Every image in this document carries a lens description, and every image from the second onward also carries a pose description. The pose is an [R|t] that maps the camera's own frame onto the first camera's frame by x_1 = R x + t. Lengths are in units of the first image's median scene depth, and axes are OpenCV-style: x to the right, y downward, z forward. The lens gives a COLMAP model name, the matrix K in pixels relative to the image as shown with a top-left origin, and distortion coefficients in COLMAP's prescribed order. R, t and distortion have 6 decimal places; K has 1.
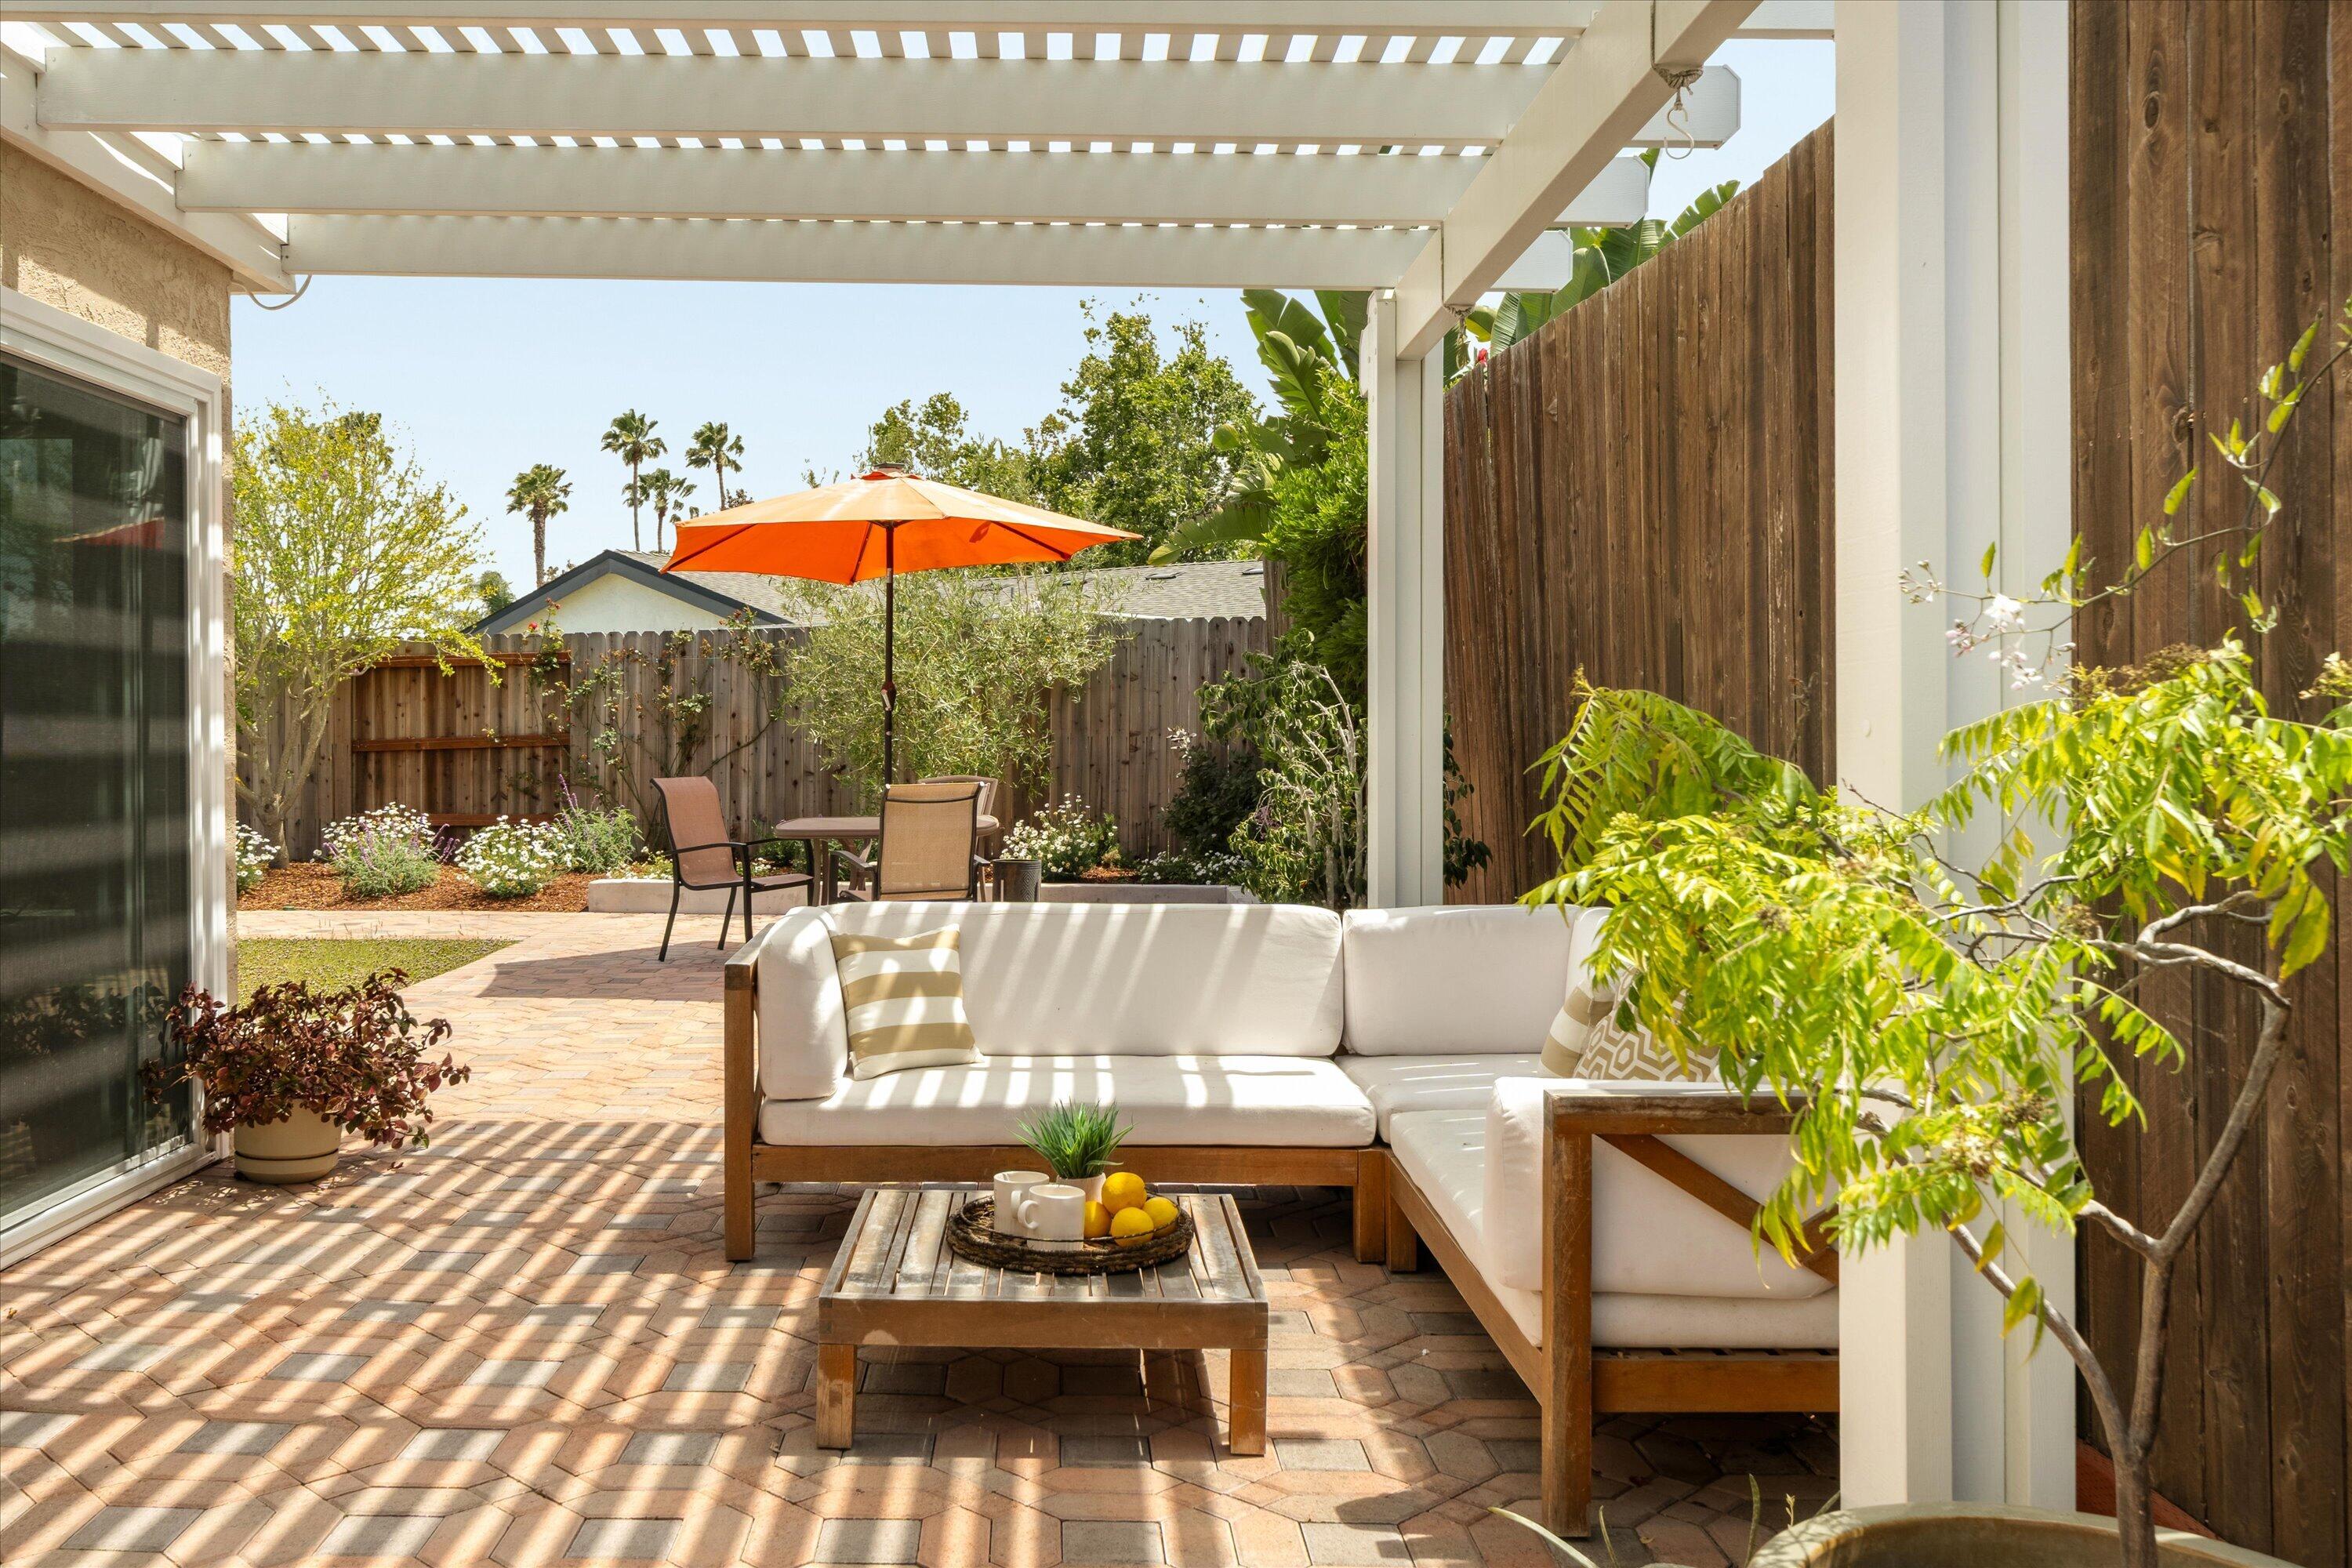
lens RADIAL K [[2034.7, 0, 1166.8], [0, 2034.7, 766.5], [0, 0, 1]] dist [-0.001082, -0.002302]
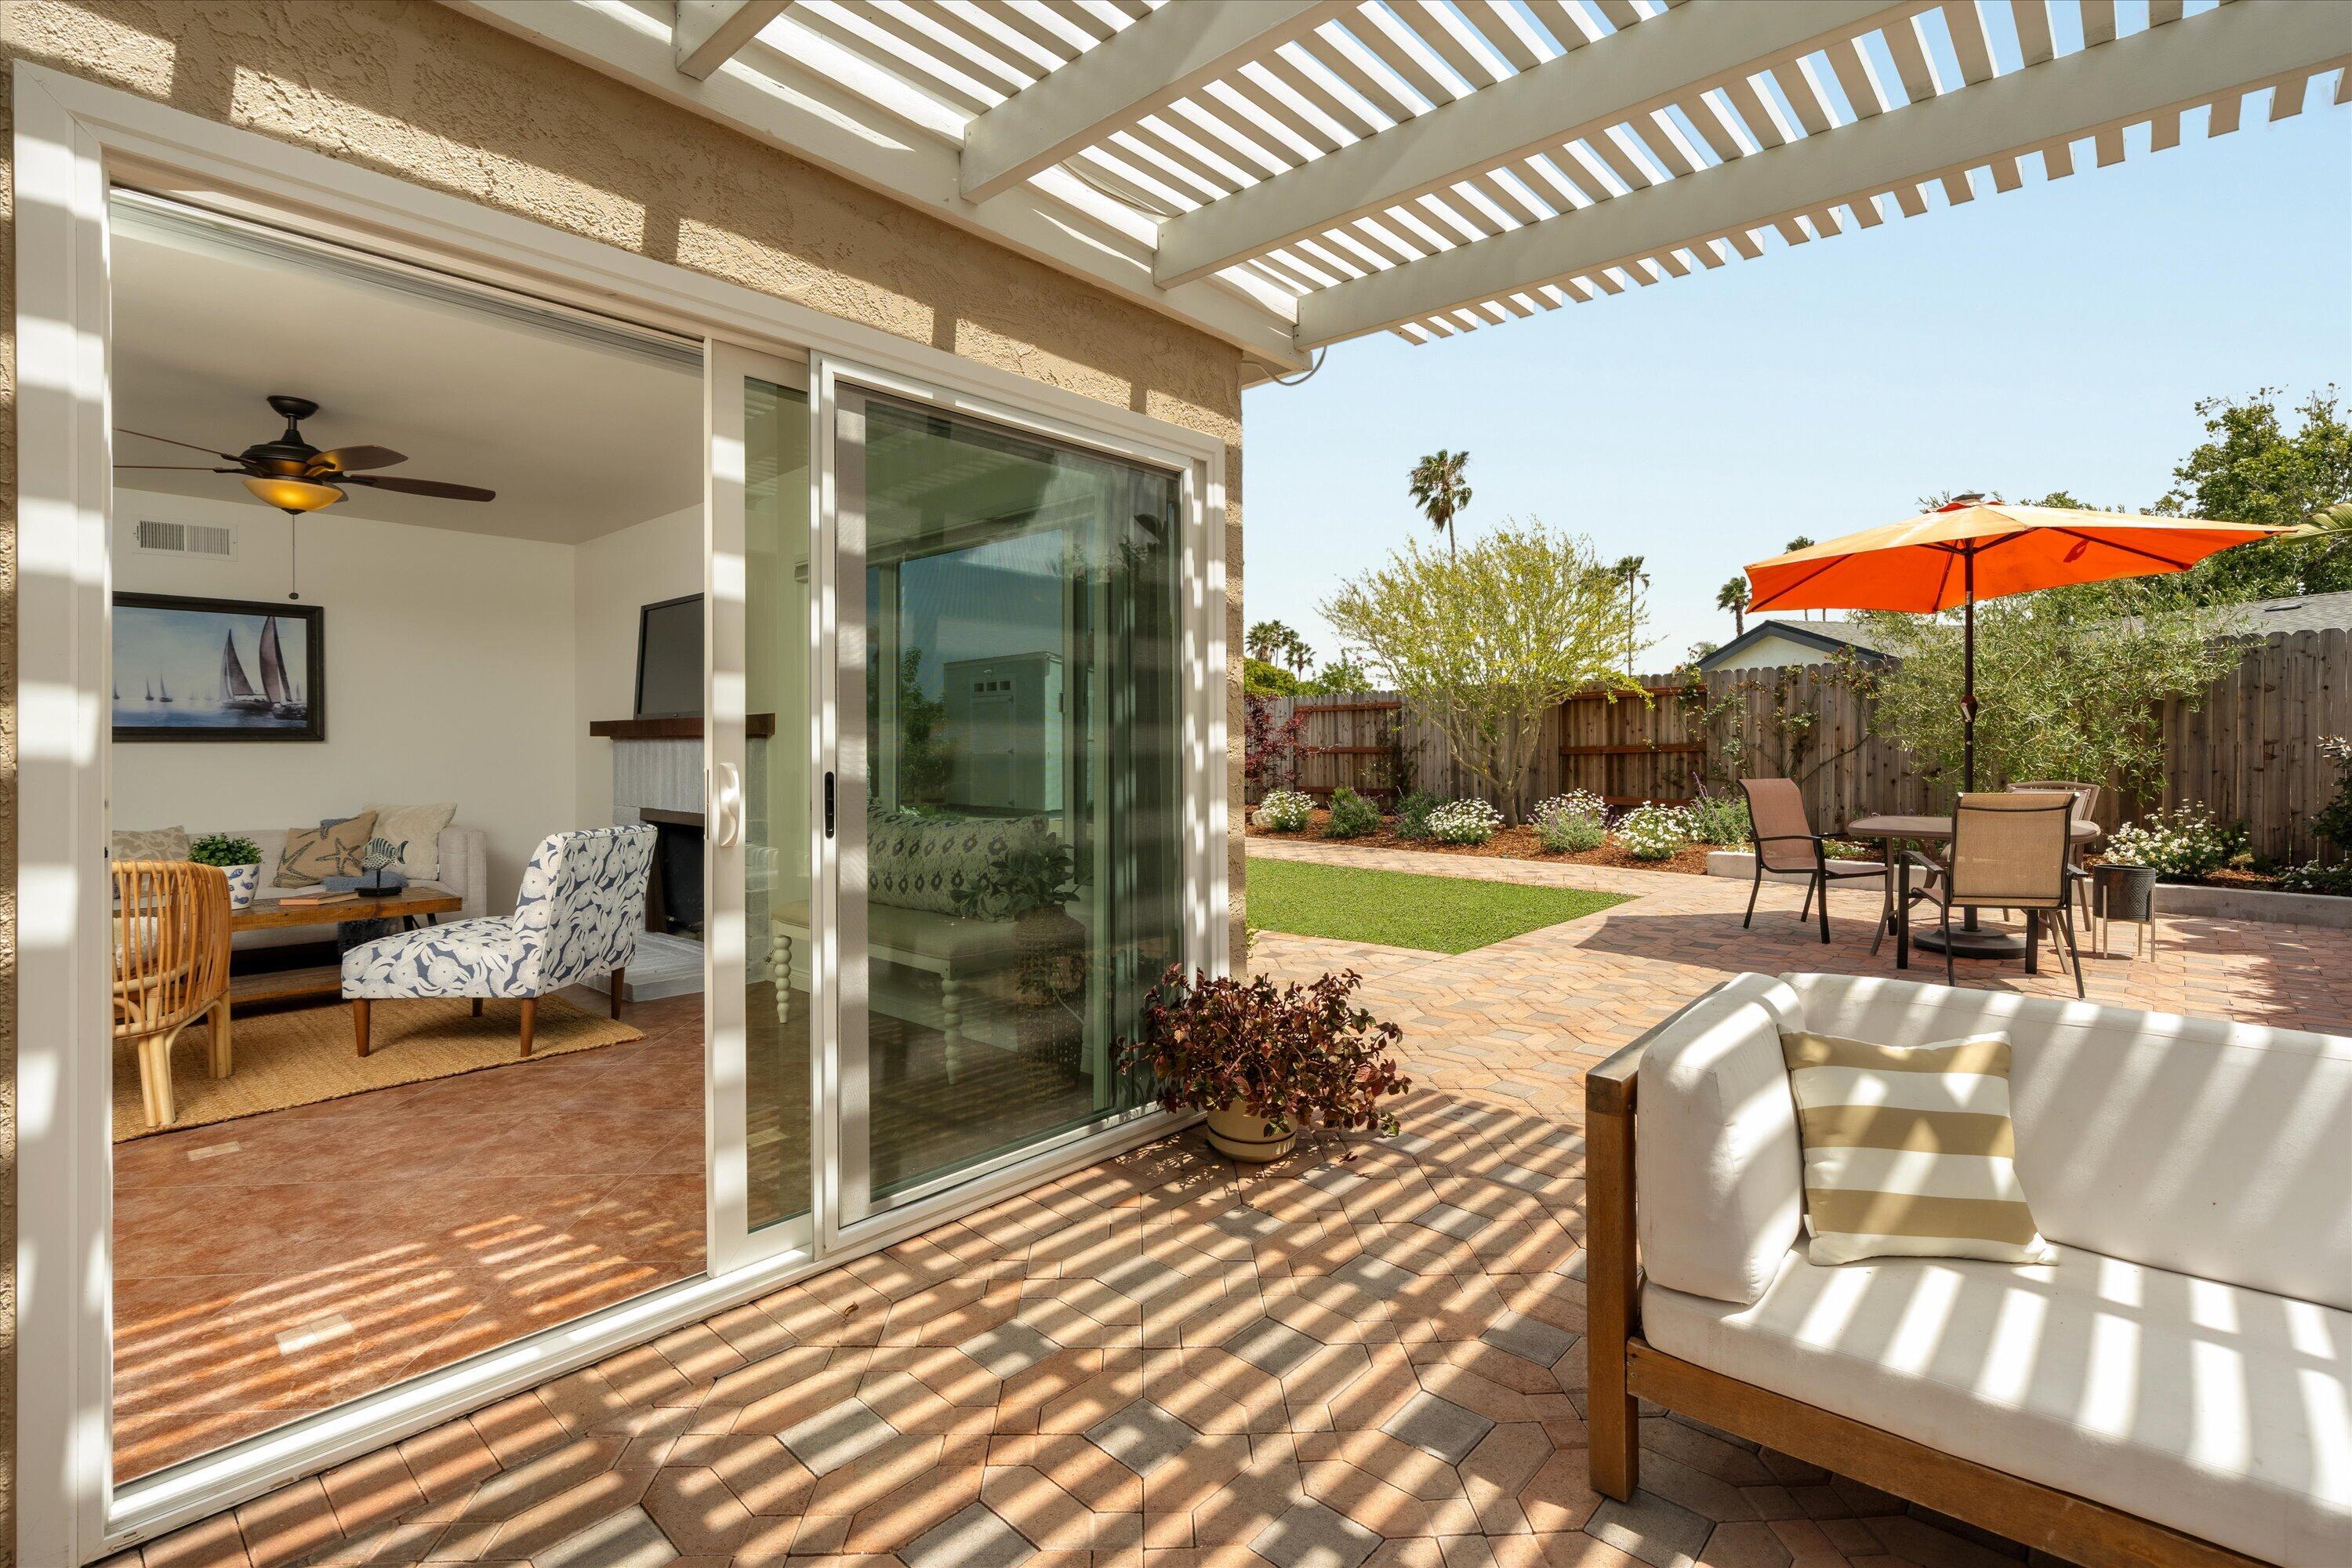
lens RADIAL K [[1140.9, 0, 1155.3], [0, 1140.9, 750.9], [0, 0, 1]] dist [0.000534, 0.002595]
pose [[0.712334, 0.004666, -0.701825, -0.013204], [-0.010194, 0.999941, -0.003699, -0.004167], [0.701767, 0.009789, 0.712340, 0.192897]]
